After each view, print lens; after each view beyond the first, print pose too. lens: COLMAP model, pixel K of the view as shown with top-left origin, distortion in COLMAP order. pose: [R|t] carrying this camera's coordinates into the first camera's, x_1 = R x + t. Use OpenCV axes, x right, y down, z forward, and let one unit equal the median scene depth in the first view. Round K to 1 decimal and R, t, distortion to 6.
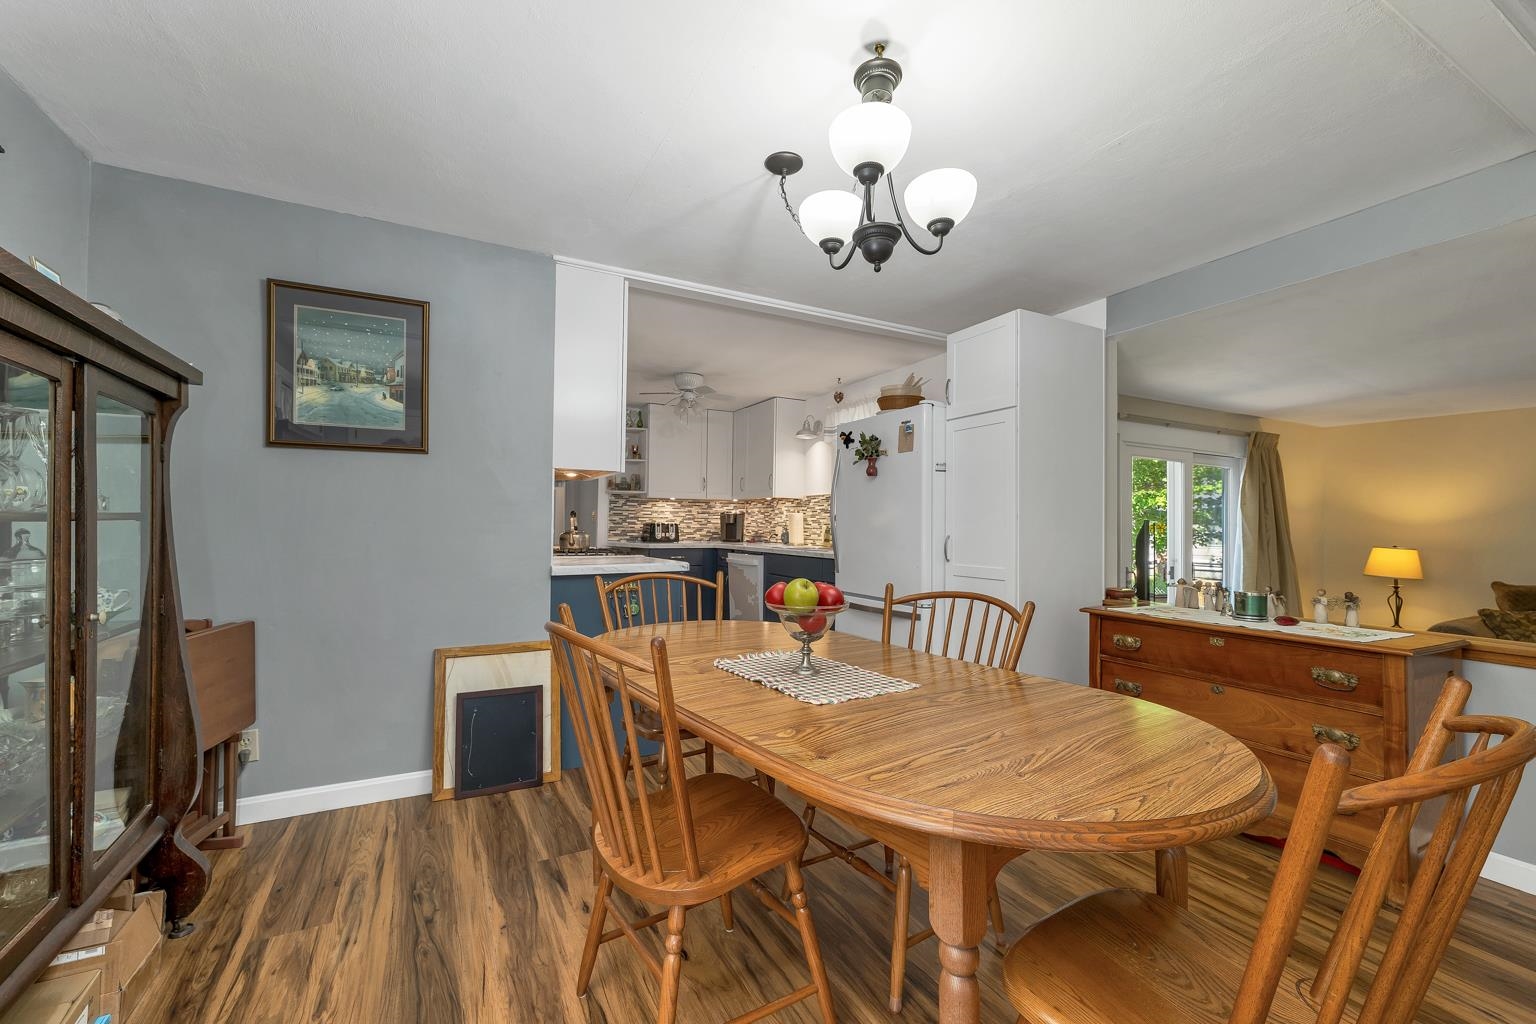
lens RADIAL K [[634.4, 0, 763.9], [0, 634.4, 519.2], [0, 0, 1]] dist [0.003654, 0.000112]
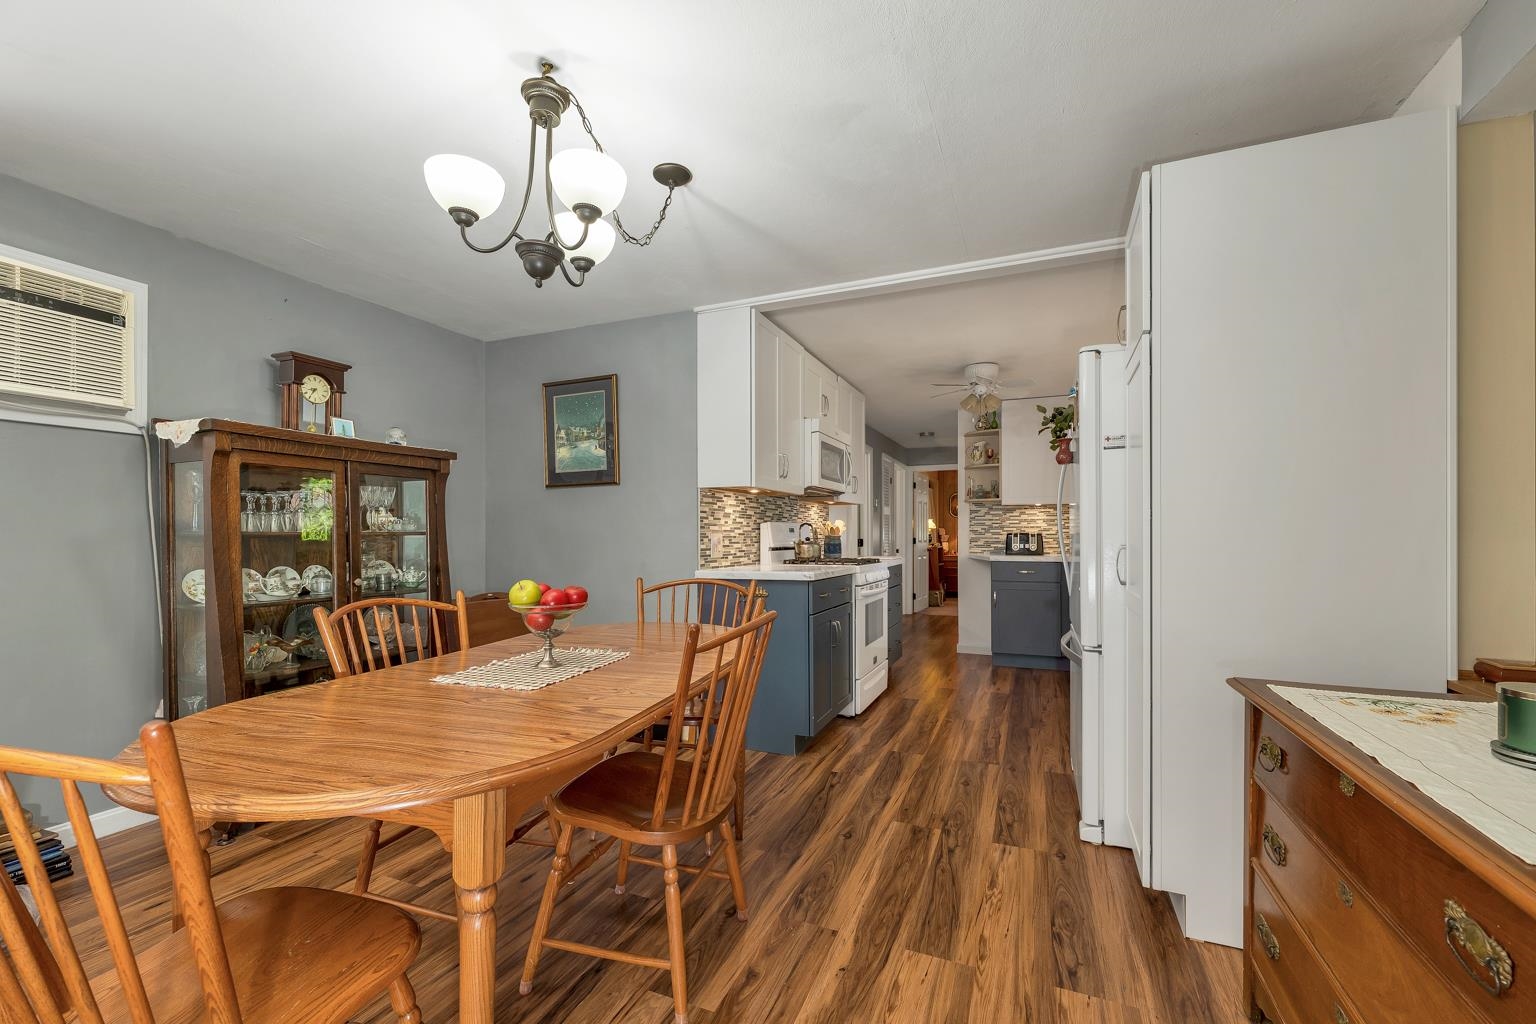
lens RADIAL K [[634.4, 0, 762.3], [0, 634.4, 544.2], [0, 0, 1]] dist [0.003654, 0.000112]
pose [[0.624862, -0.000404, -0.780735, 0.314033], [0.014953, 0.999823, 0.011450, 0.006264], [0.780592, -0.018829, 0.624757, 0.162549]]
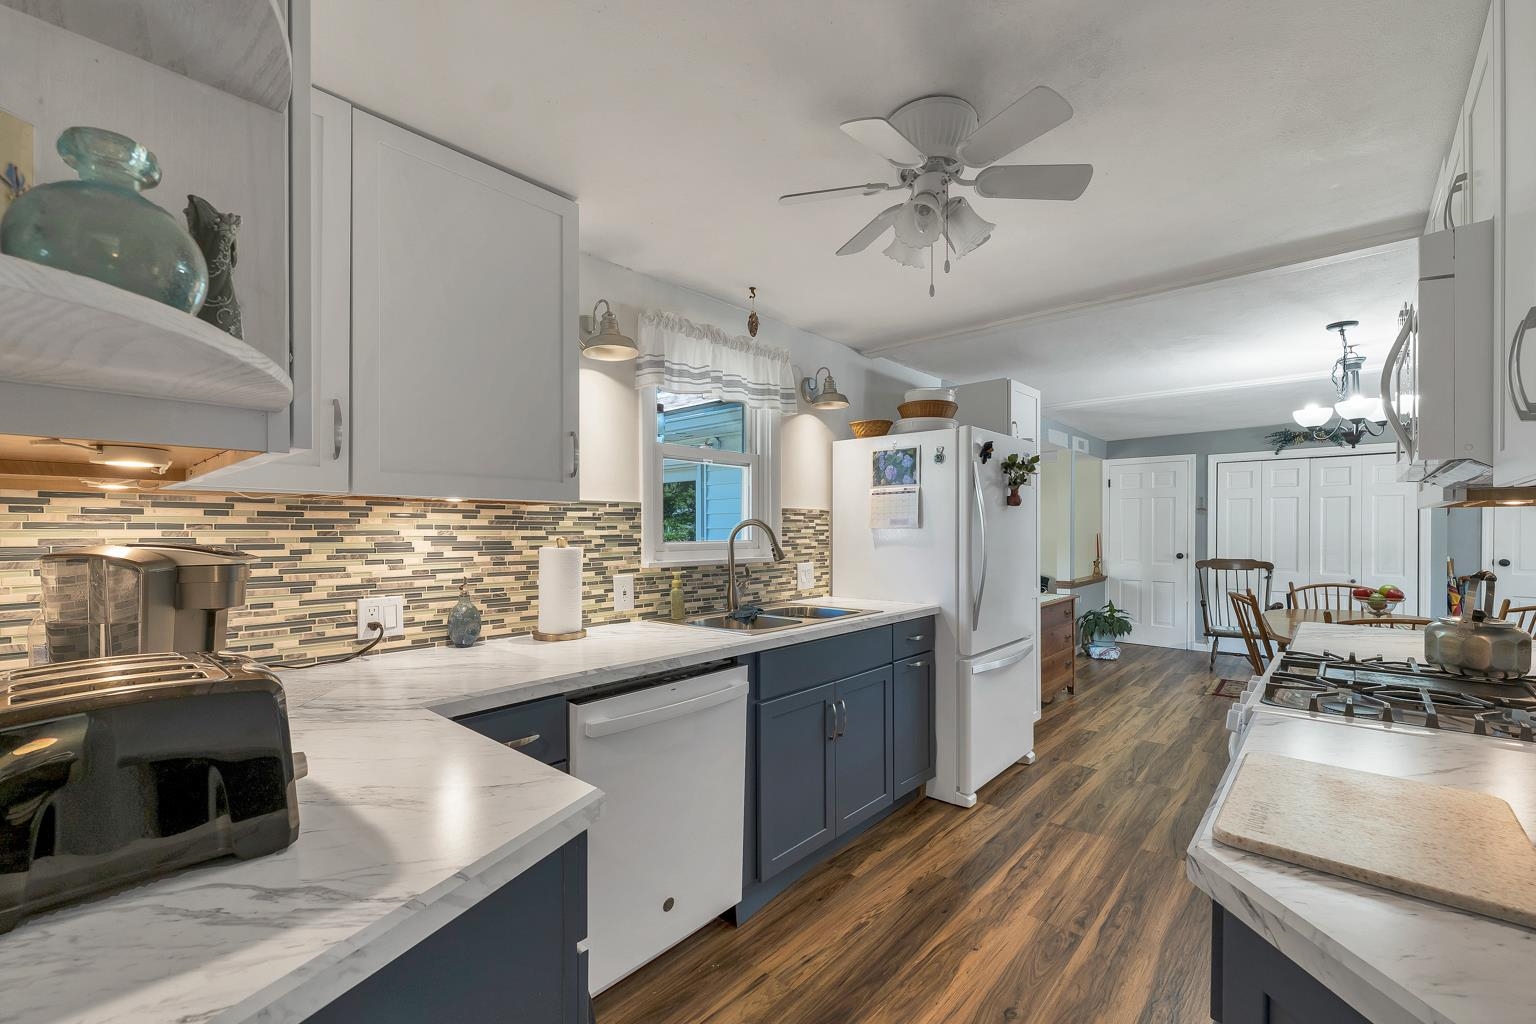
lens RADIAL K [[634.4, 0, 787.3], [0, 634.4, 535.0], [0, 0, 1]] dist [0.003654, 0.000112]
pose [[-0.357876, -0.019548, 0.933564, -0.318916], [-0.011982, 0.999795, 0.016342, -0.023092], [-0.933692, -0.005338, -0.358037, 0.963635]]
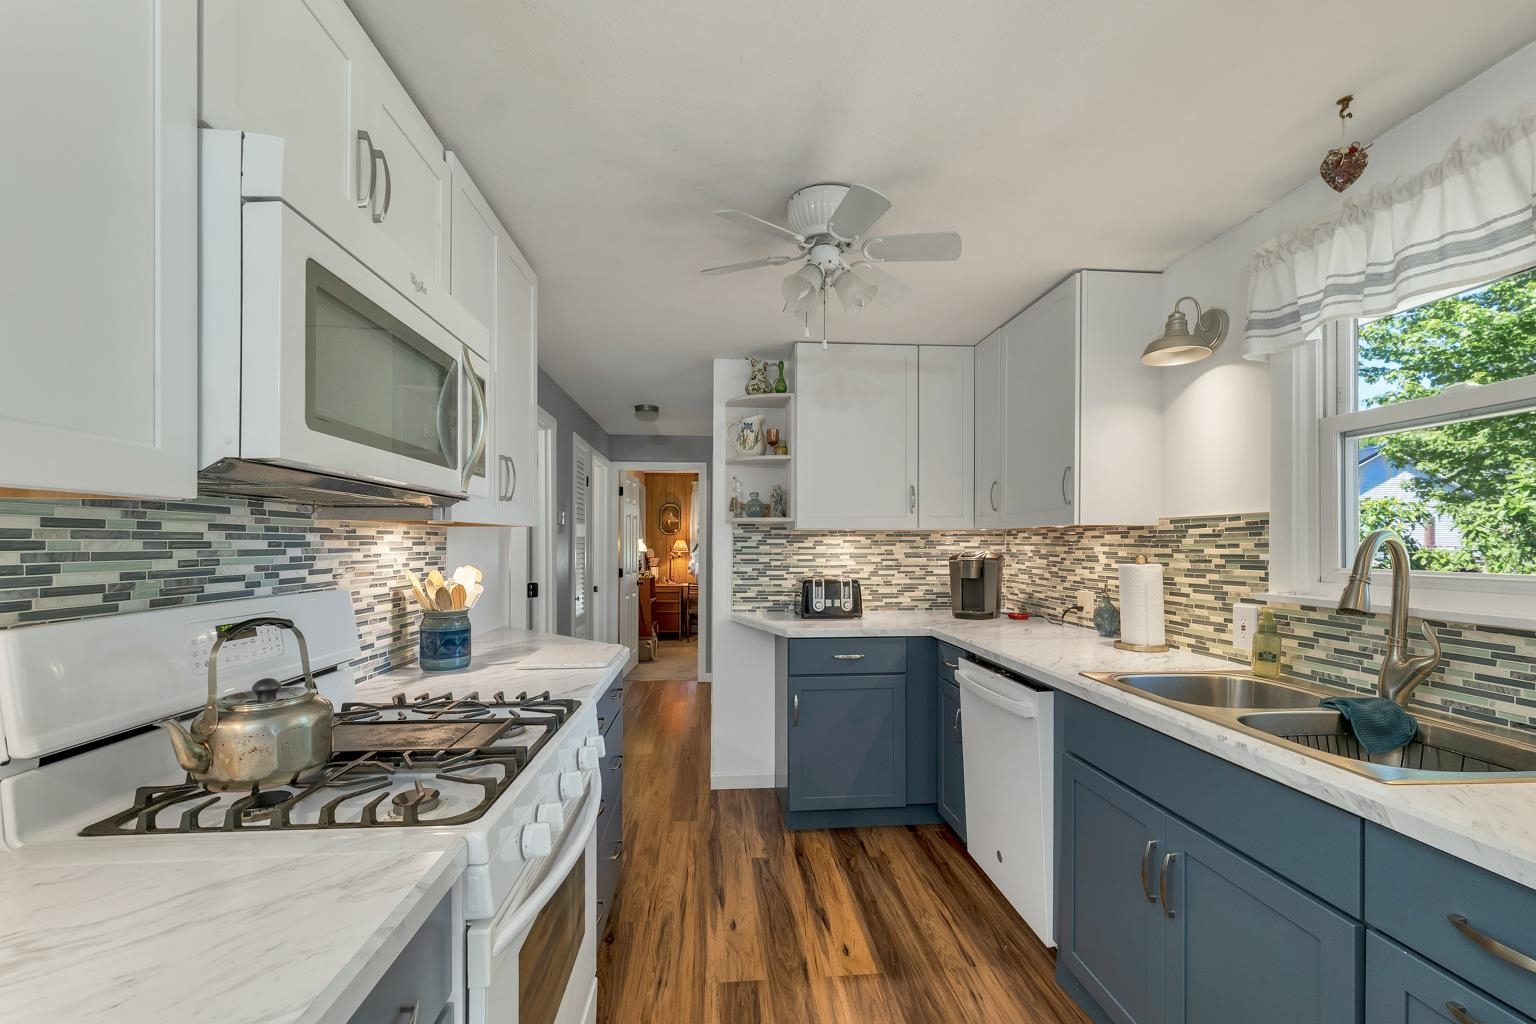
lens RADIAL K [[634.4, 0, 759.3], [0, 634.4, 537.9], [0, 0, 1]] dist [0.003654, 0.000112]
pose [[0.914191, -0.015054, -0.405003, -0.004473], [0.014309, 0.999886, -0.004865, -0.025888], [0.405030, -0.001348, 0.914302, 0.527406]]
